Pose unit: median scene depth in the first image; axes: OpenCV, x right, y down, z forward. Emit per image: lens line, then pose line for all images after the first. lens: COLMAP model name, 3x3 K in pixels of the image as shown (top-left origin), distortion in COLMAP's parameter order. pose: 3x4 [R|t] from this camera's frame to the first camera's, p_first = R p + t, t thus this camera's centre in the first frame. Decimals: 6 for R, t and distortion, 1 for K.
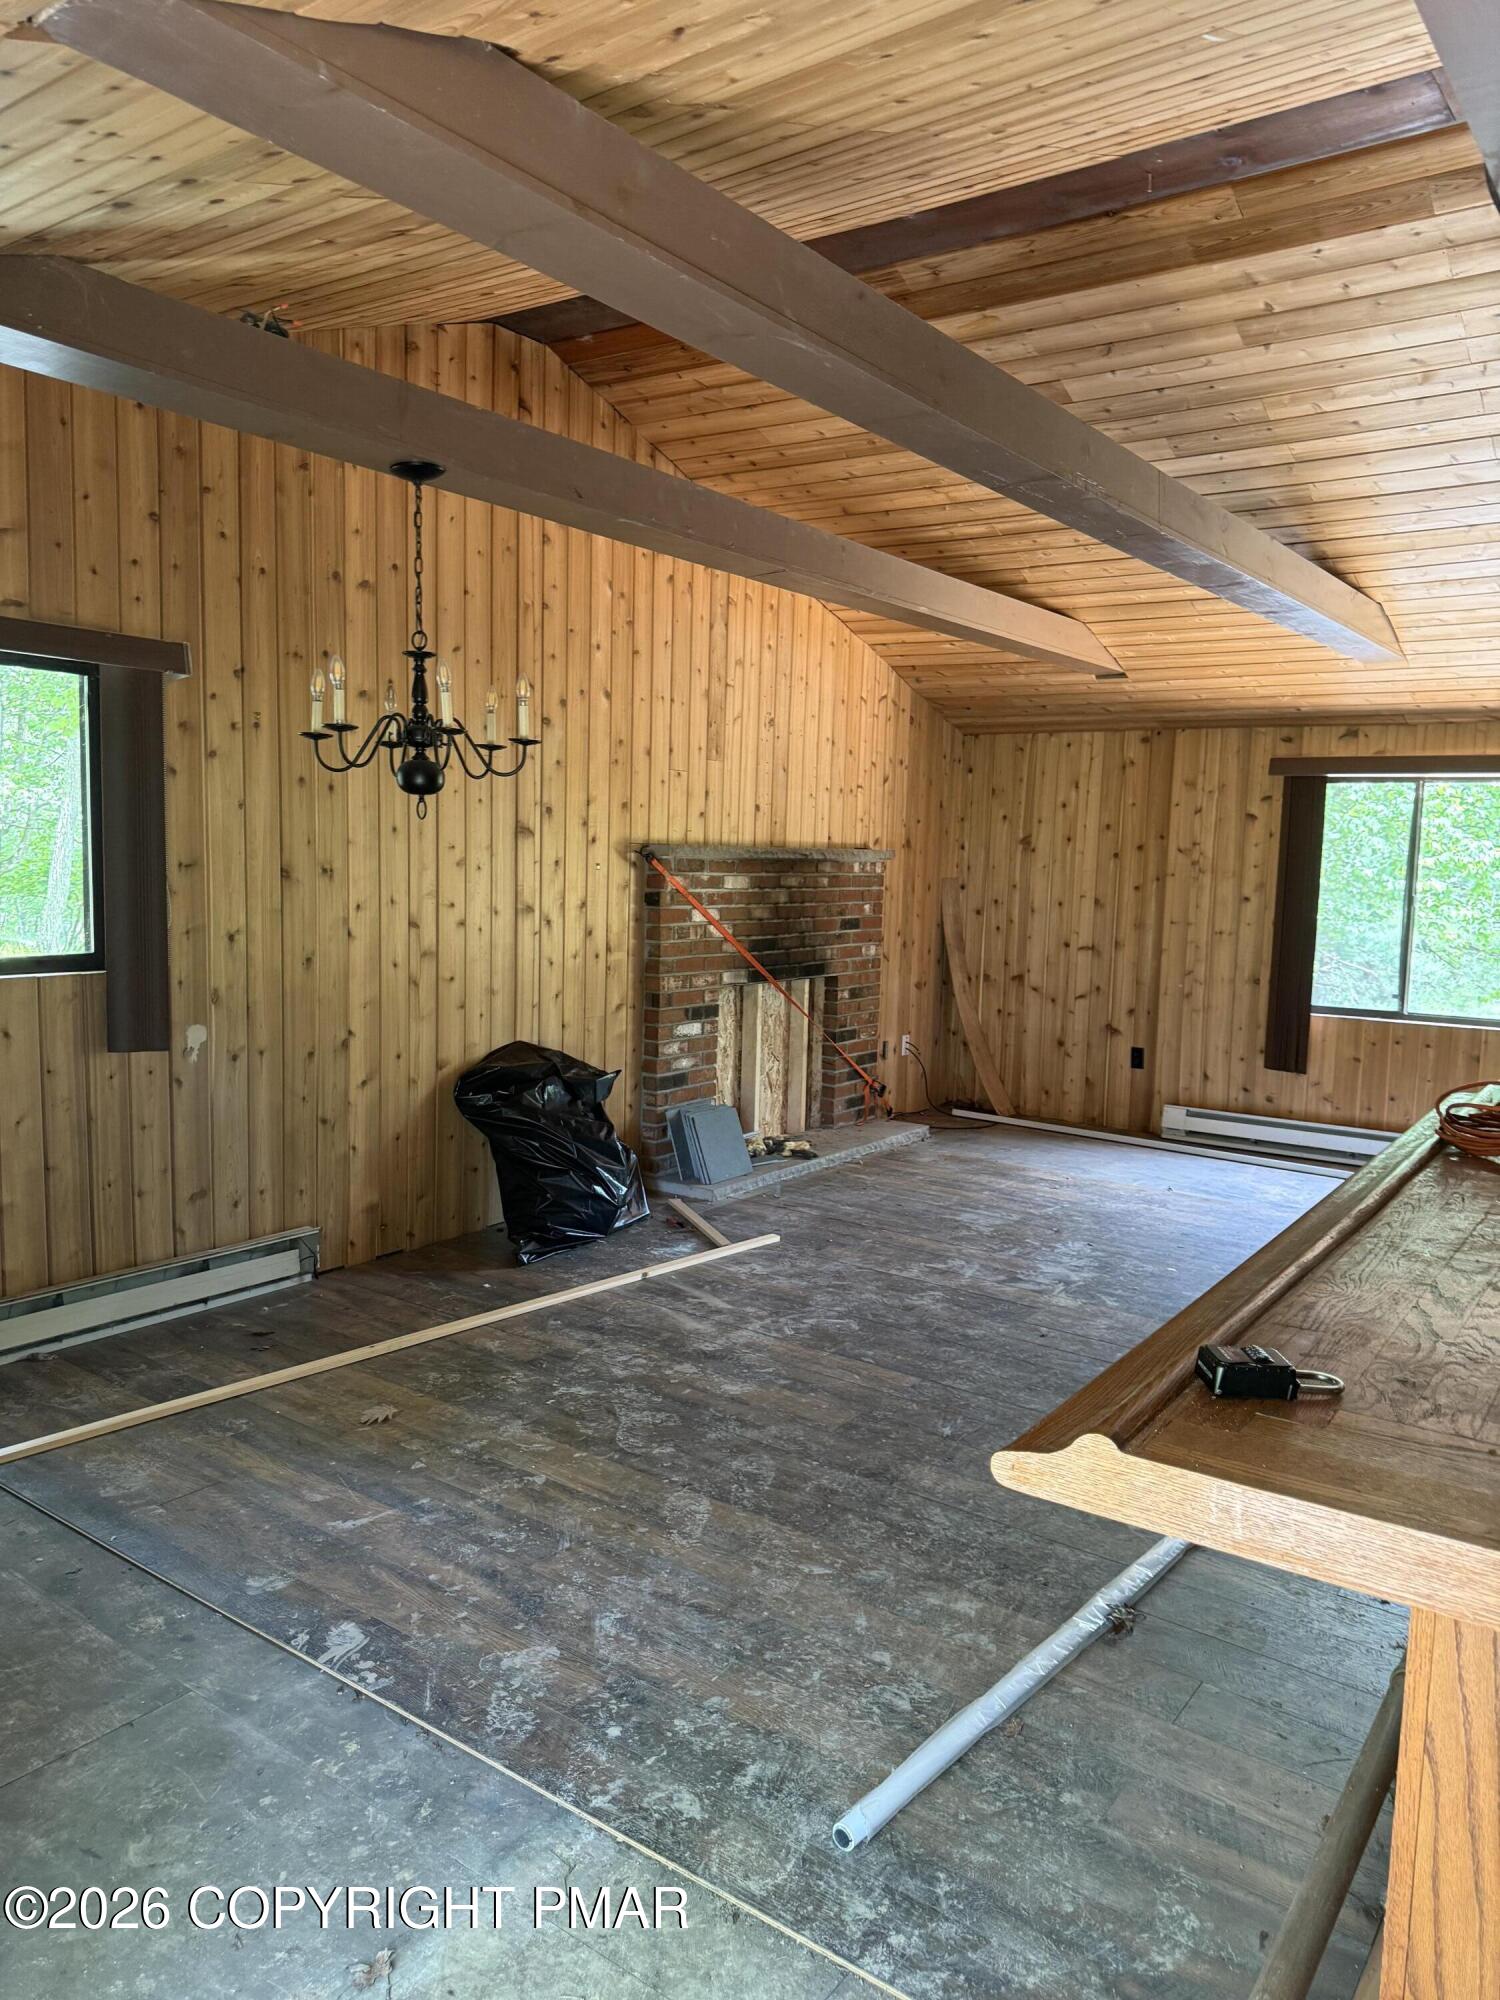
lens RADIAL K [[1419.9, 0, 750.0], [0, 1419.9, 1000.0], [0, 0, 1]] dist [0.006241, 0.004317]
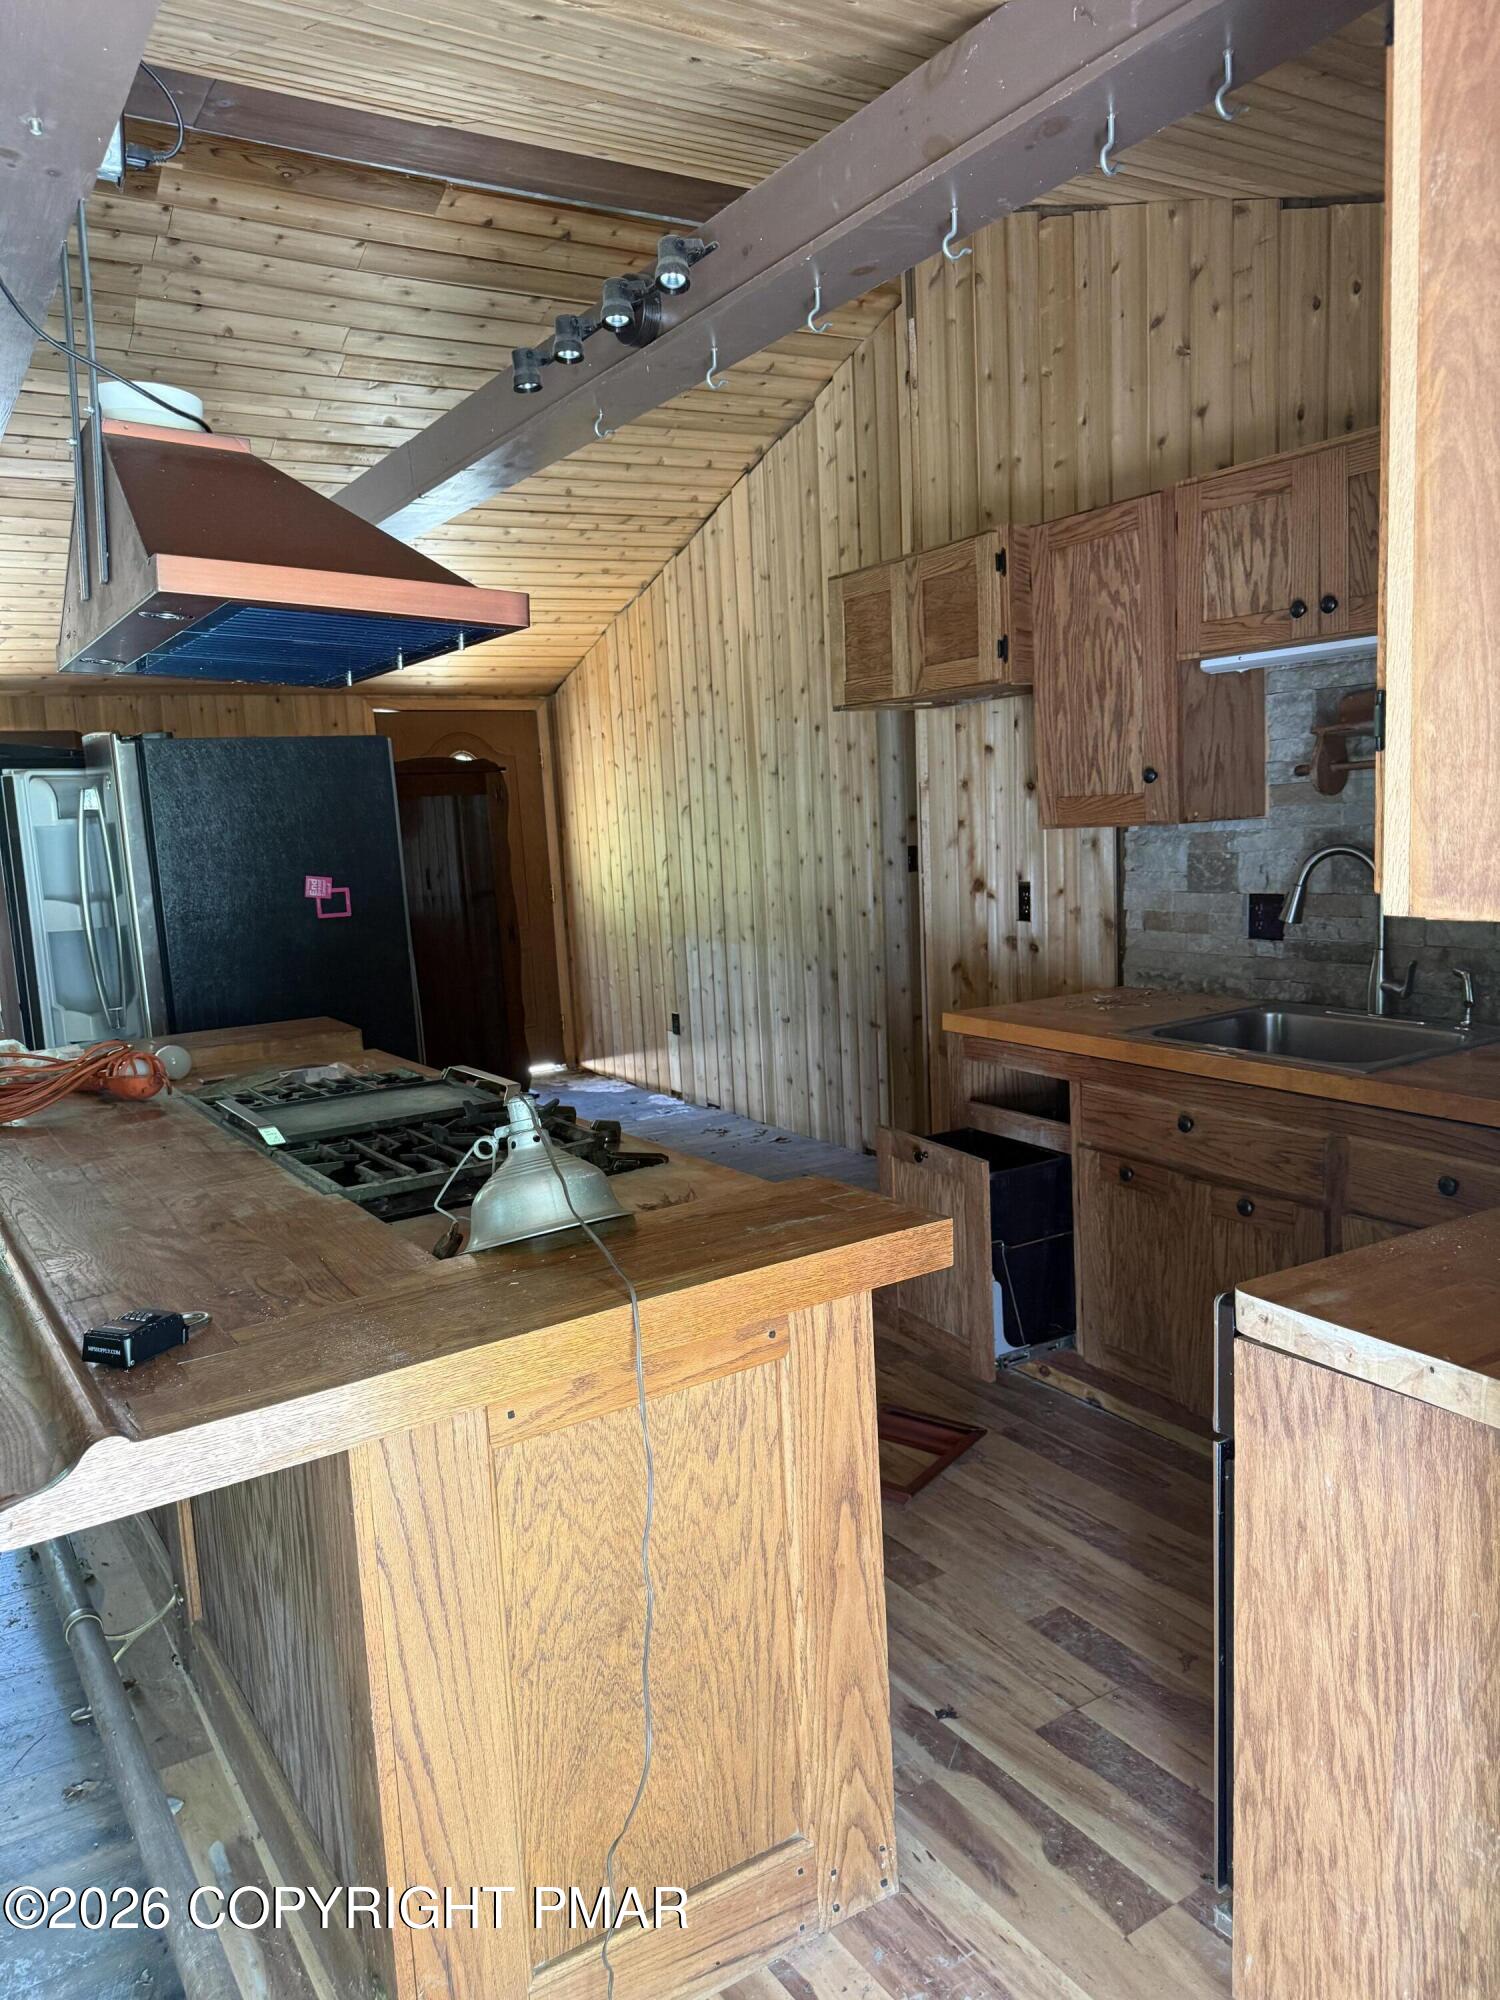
lens RADIAL K [[1418.5, 0, 750.0], [0, 1418.5, 1000.0], [0, 0, 1]] dist [0.002368, -0.023182]
pose [[0.360942, -0.174748, 0.916070, -0.418672], [0.164890, 0.978770, 0.121740, -0.026846], [-0.917896, 0.107109, 0.382093, 0.210198]]
